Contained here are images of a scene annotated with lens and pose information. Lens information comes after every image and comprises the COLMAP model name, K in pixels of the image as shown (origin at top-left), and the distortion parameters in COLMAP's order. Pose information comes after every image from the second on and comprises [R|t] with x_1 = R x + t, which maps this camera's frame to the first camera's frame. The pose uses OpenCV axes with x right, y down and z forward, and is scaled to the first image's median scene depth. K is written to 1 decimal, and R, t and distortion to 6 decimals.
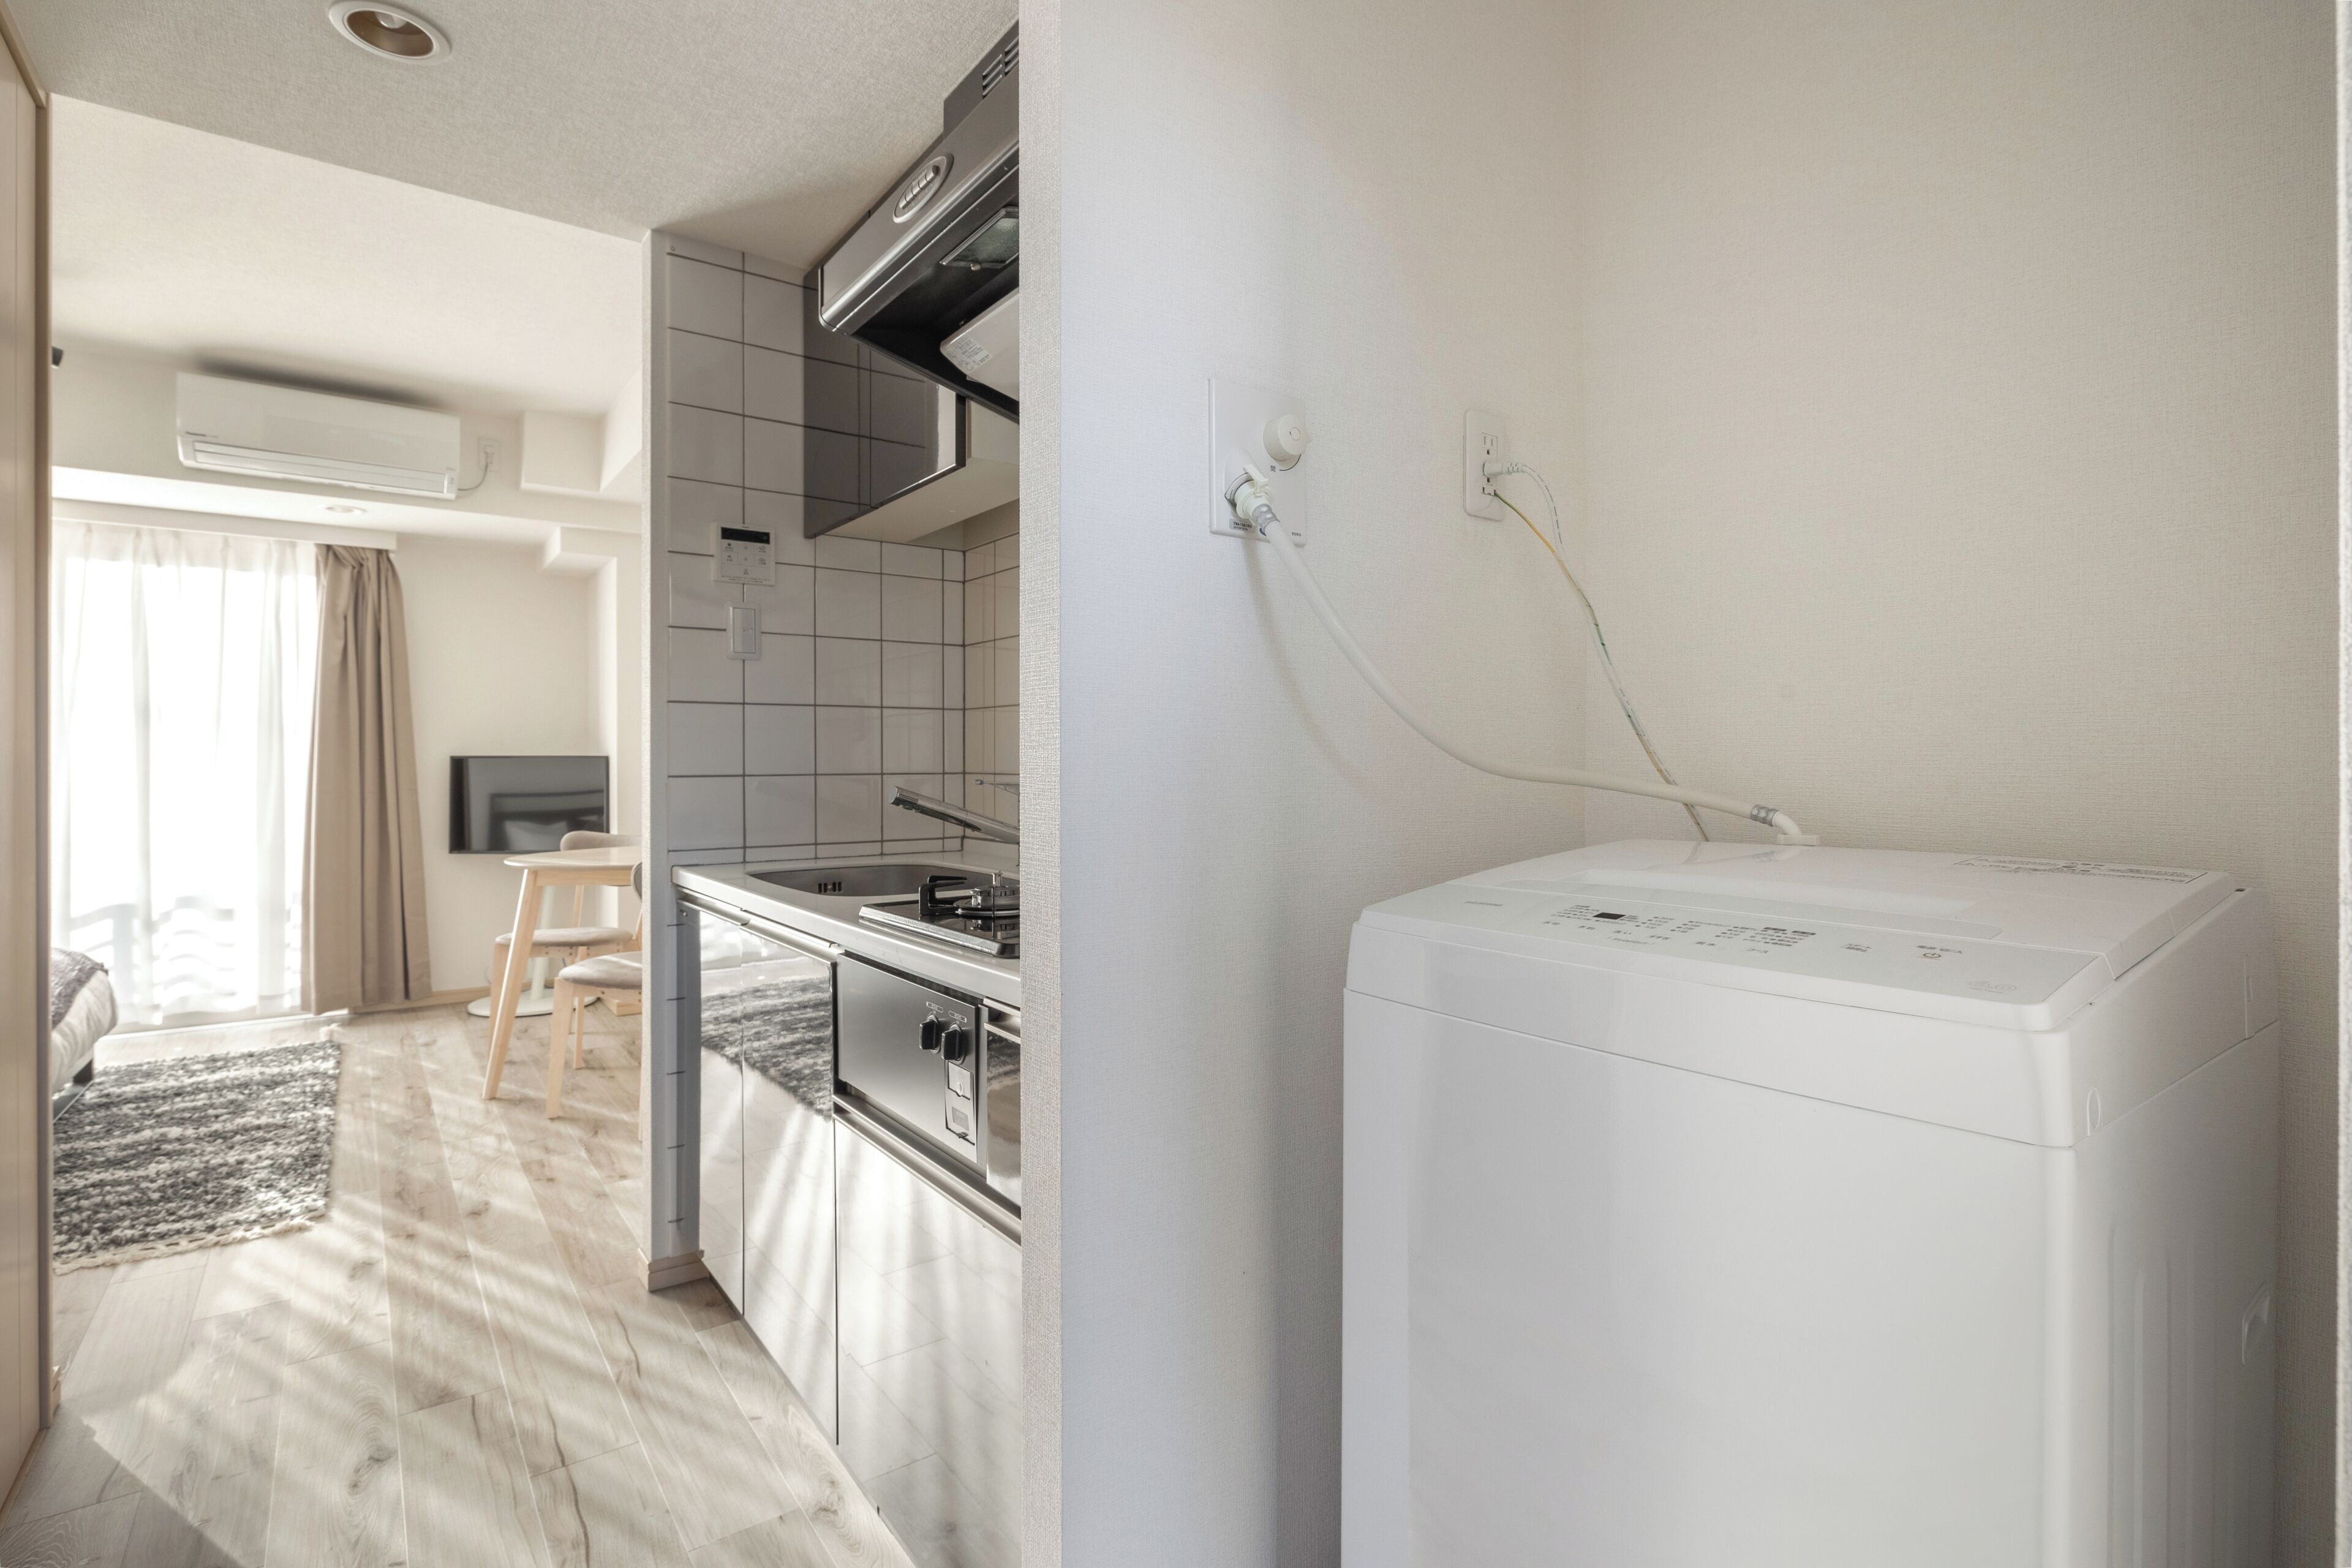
lens RADIAL K [[1161.6, 0, 1174.2], [0, 1161.6, 773.5], [0, 0, 1]] dist [-0.004205, 0.000128]
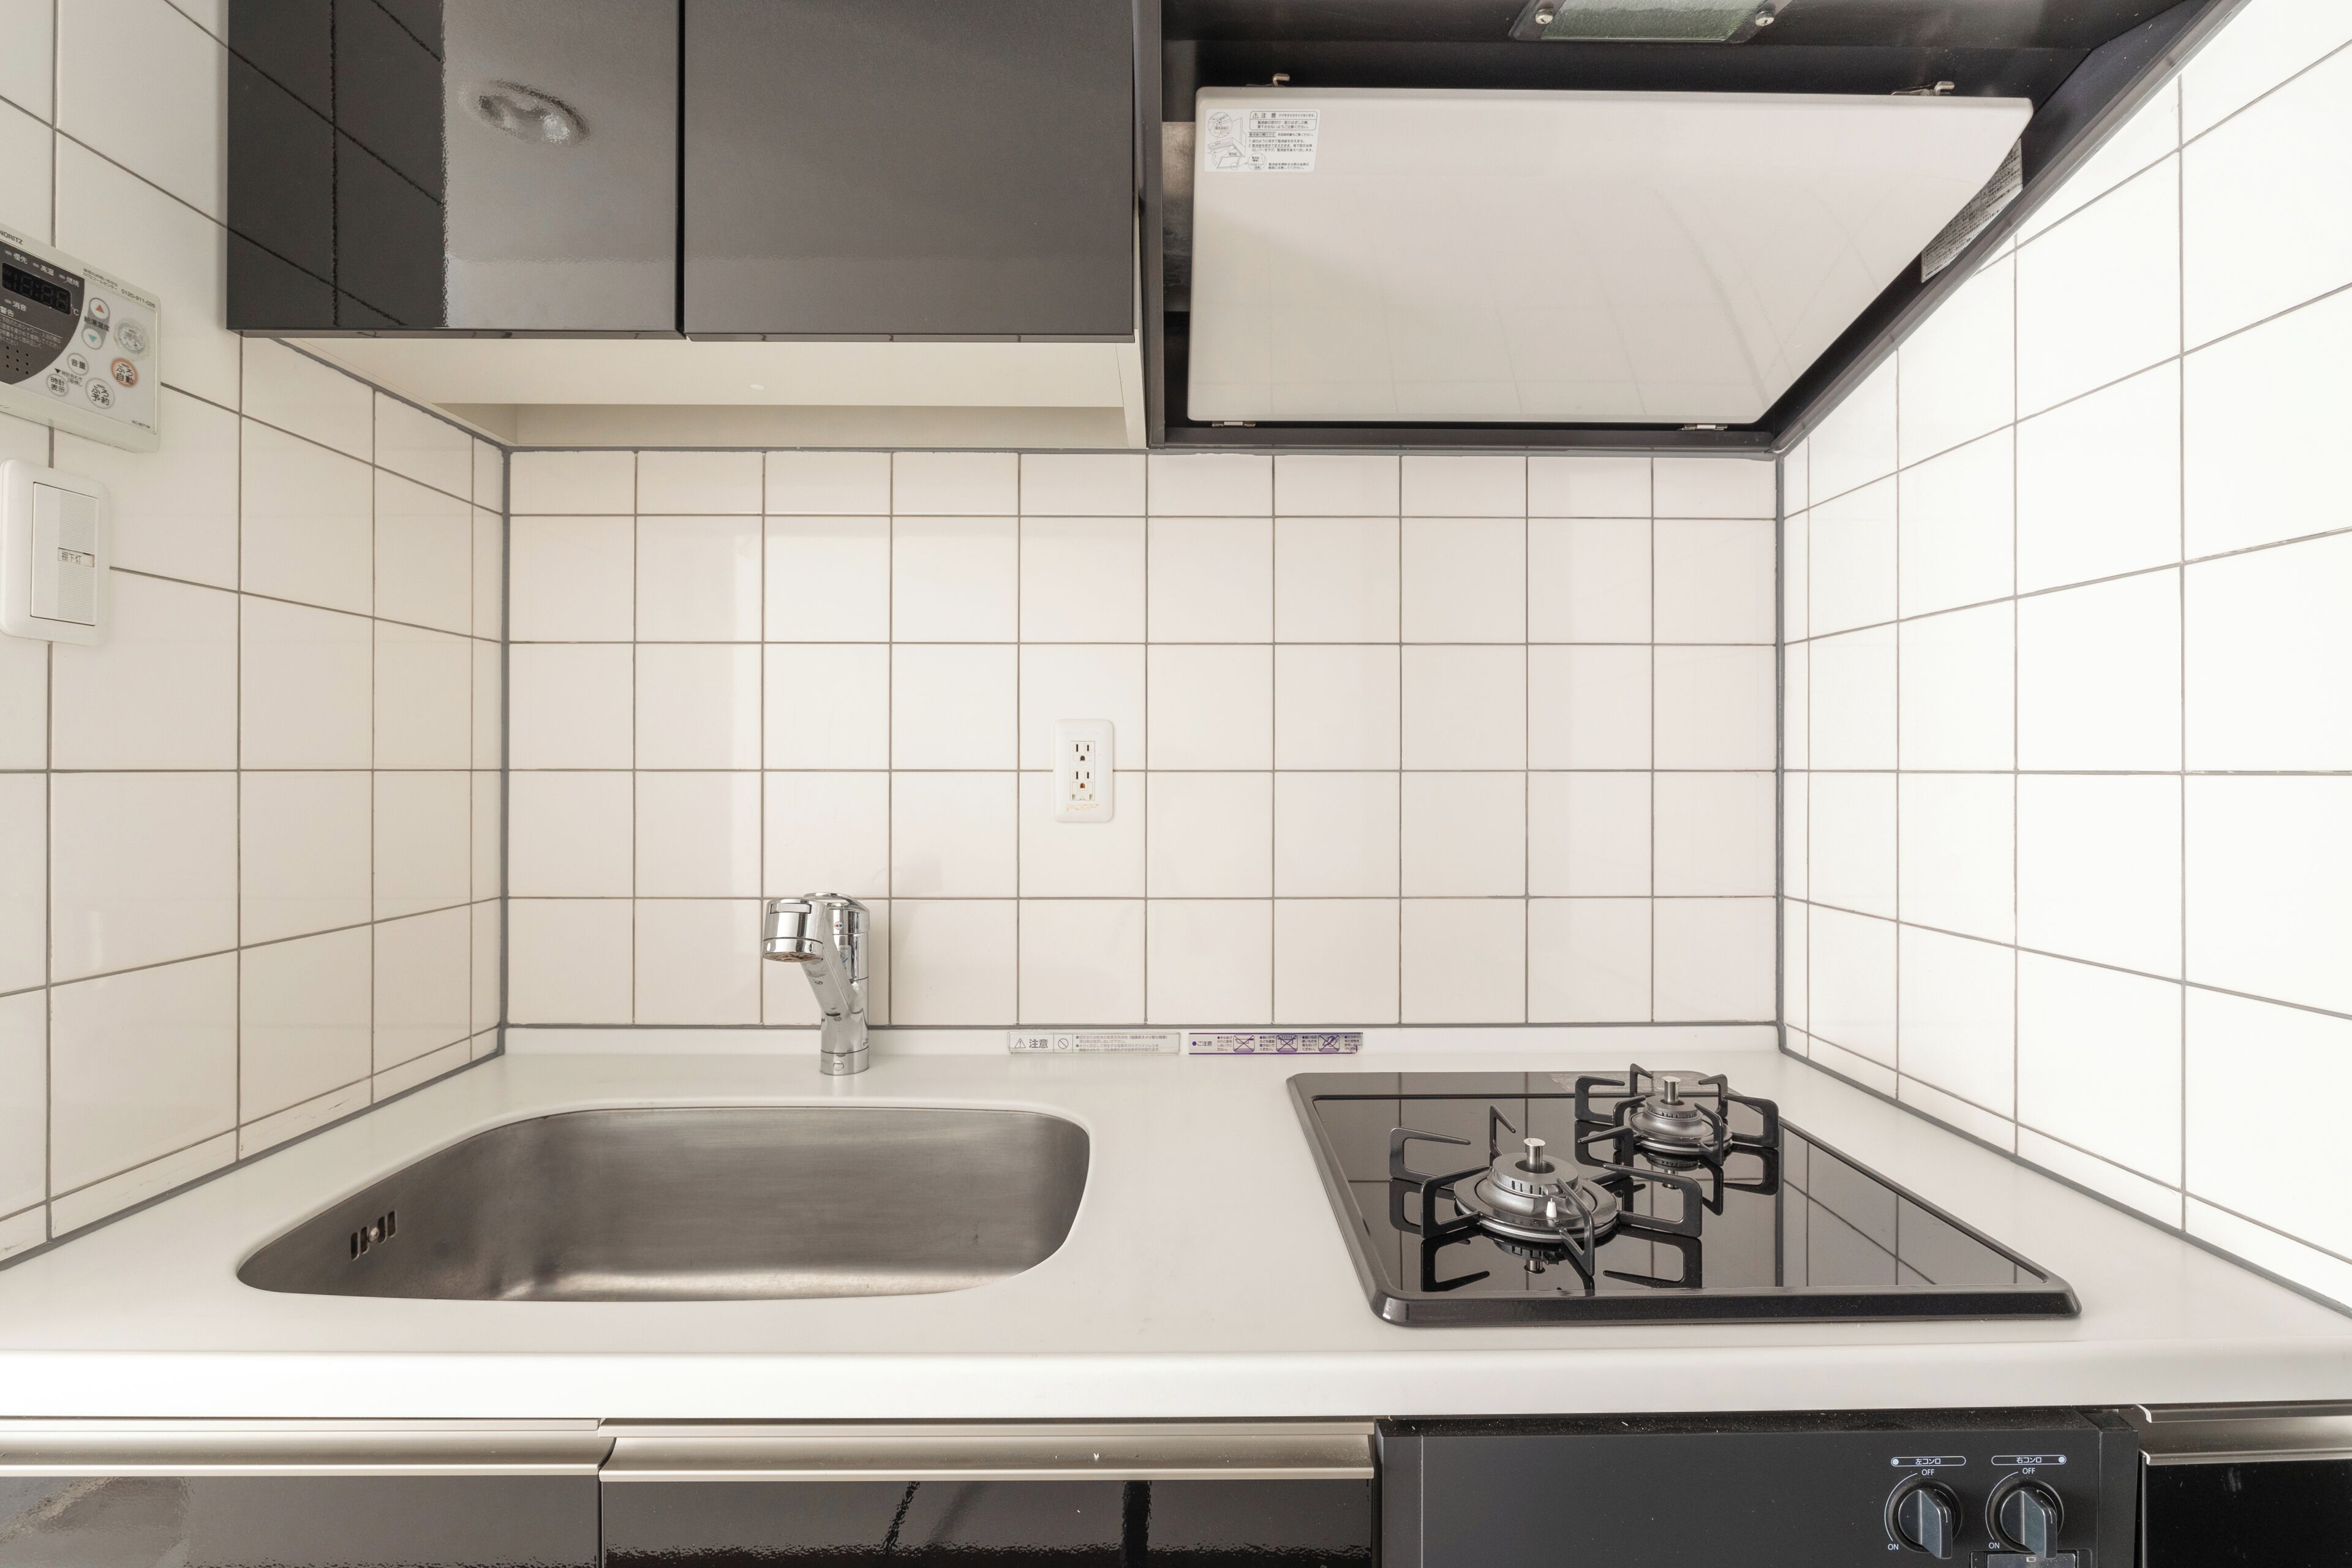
lens RADIAL K [[1060.1, 0, 1175.8], [0, 1060.1, 768.4], [0, 0, 1]] dist [-0.003733, -0.000621]
pose [[0.575213, -0.004987, 0.817989, -0.424672], [0.001767, 0.999987, 0.004855, -0.060970], [-0.818002, -0.001347, 0.575214, 0.547836]]
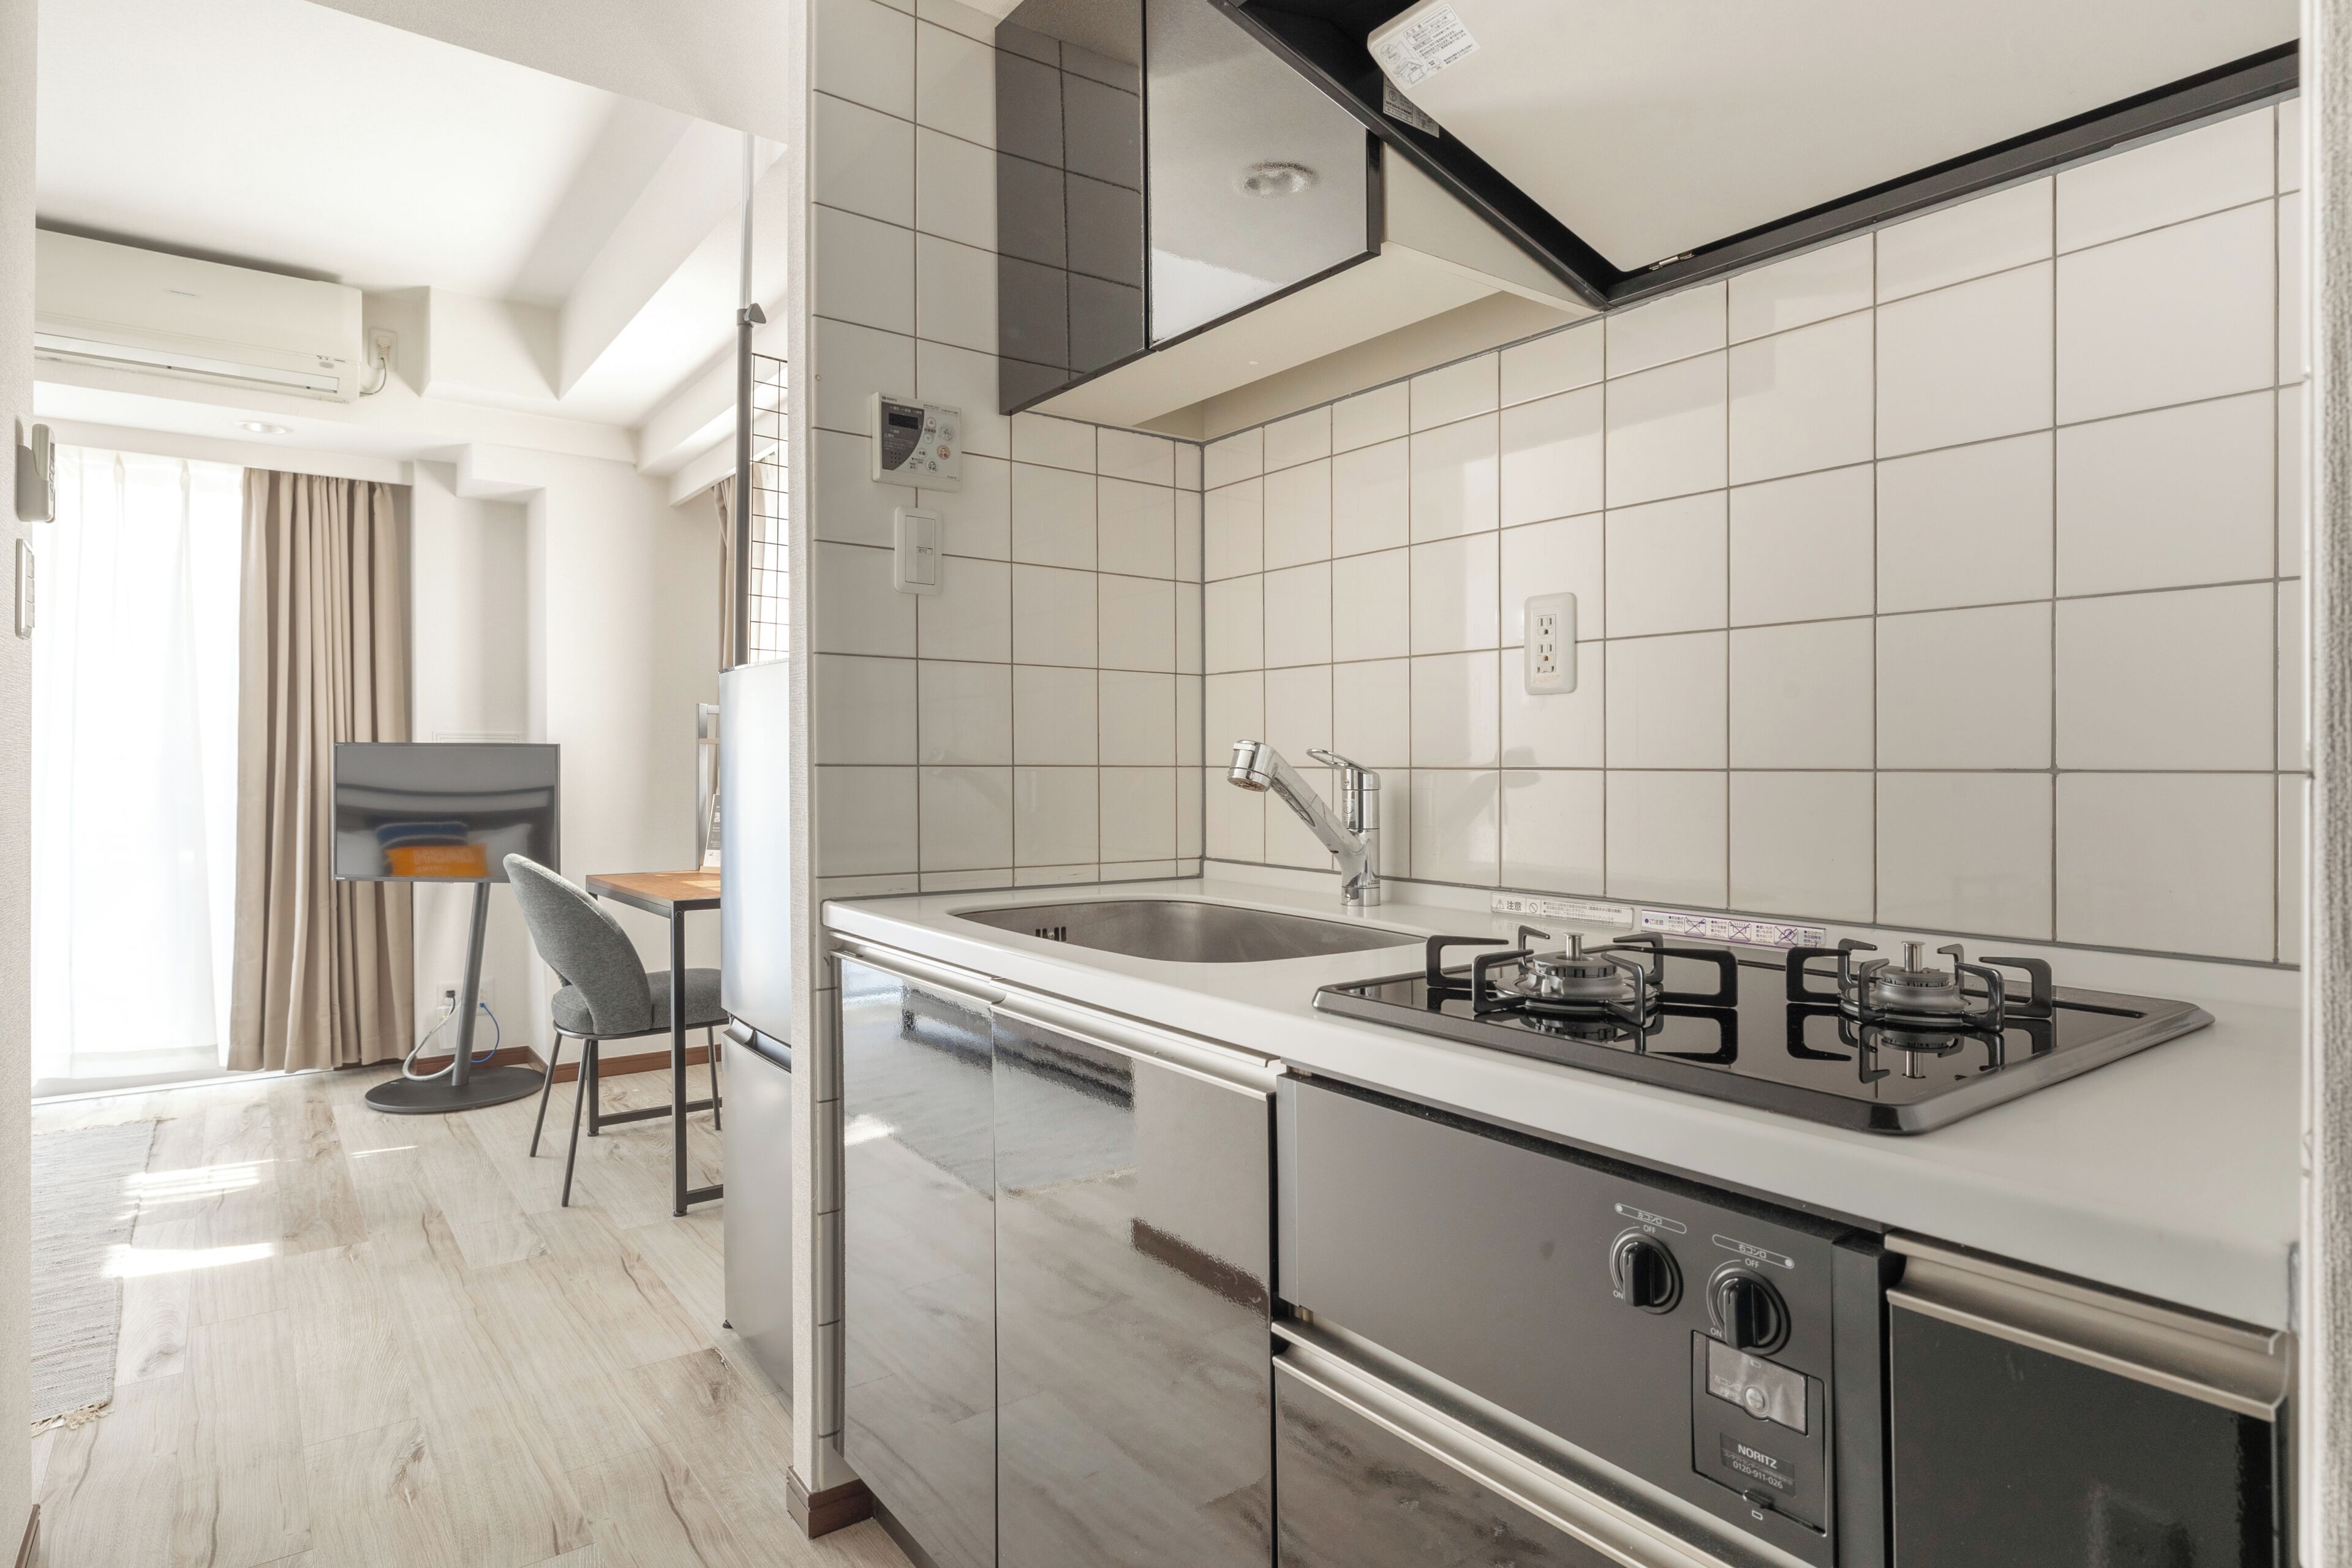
lens RADIAL K [[1272.9, 0, 1181.8], [0, 1272.9, 780.8], [0, 0, 1]] dist [-0.007206, 0.000089]
pose [[0.999883, -0.001501, 0.015239, -0.223300], [0.001343, 0.999945, 0.010360, 0.003753], [-0.015254, -0.010338, 0.999830, 0.249558]]
